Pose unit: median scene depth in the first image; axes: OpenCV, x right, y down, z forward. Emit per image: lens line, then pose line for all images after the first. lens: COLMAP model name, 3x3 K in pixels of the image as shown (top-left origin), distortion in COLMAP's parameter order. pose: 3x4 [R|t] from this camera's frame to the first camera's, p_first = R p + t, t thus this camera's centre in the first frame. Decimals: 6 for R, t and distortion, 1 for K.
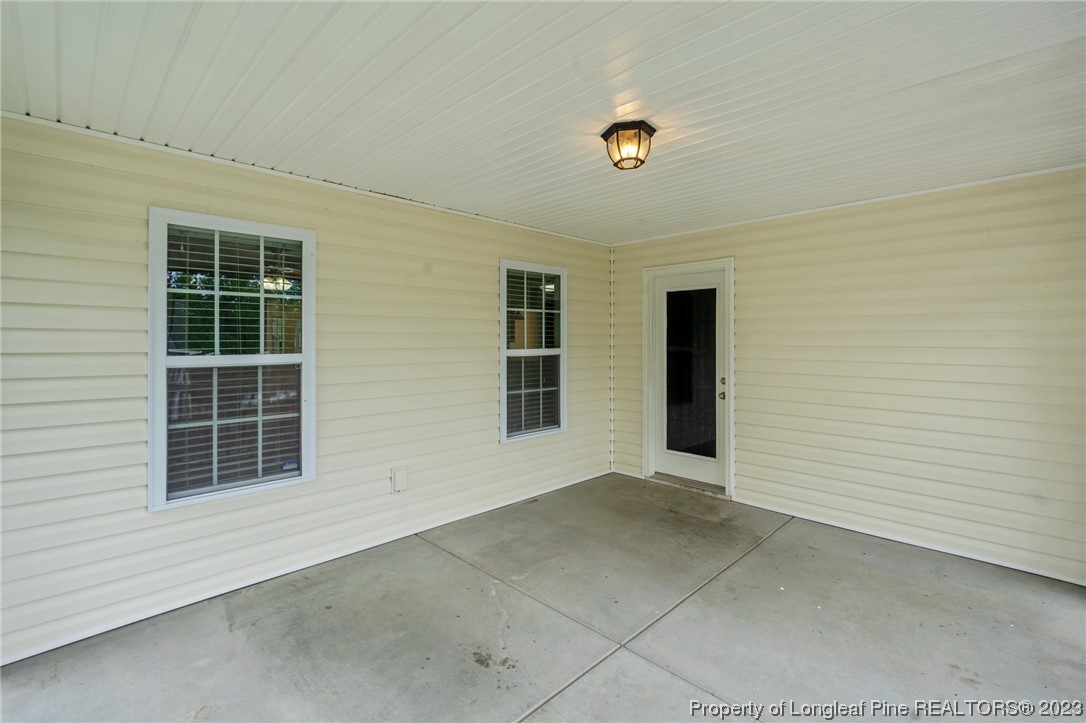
lens RADIAL K [[490.3, 0, 548.0], [0, 490.3, 341.8], [0, 0, 1]] dist [-0.007383, 0.000516]
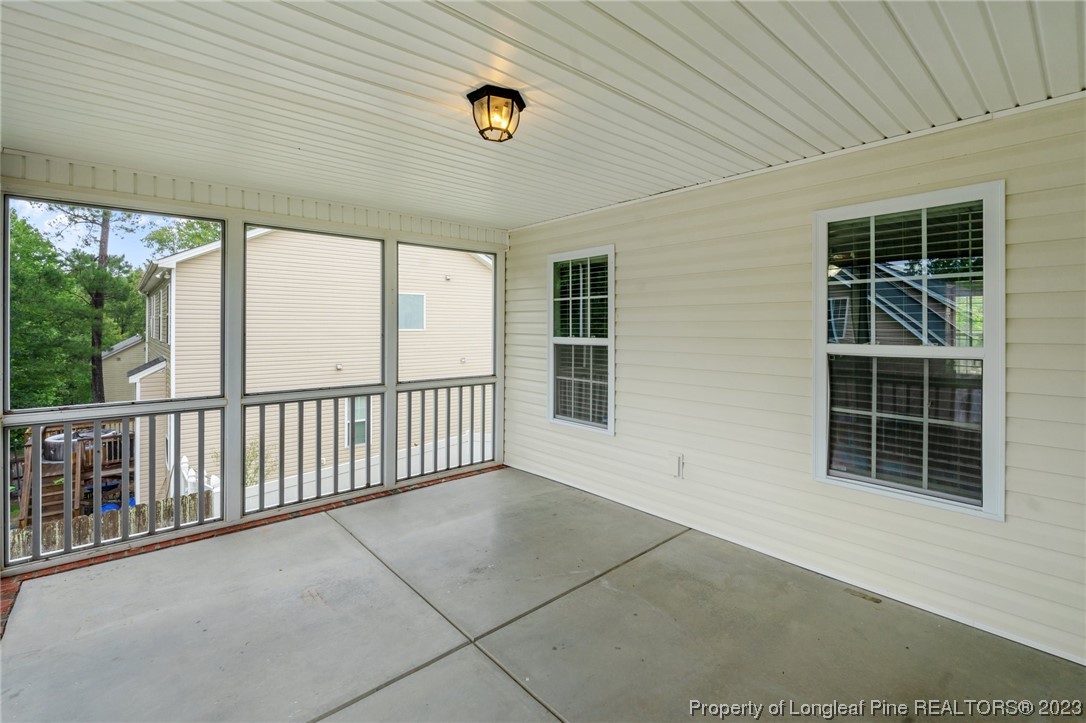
lens RADIAL K [[490.3, 0, 546.4], [0, 490.3, 327.9], [0, 0, 1]] dist [-0.007383, 0.000516]
pose [[-0.067553, 0.000470, -0.997716, 0.875255], [-0.009522, 0.999954, 0.001116, -0.004461], [0.997670, 0.009576, -0.067545, 0.948662]]
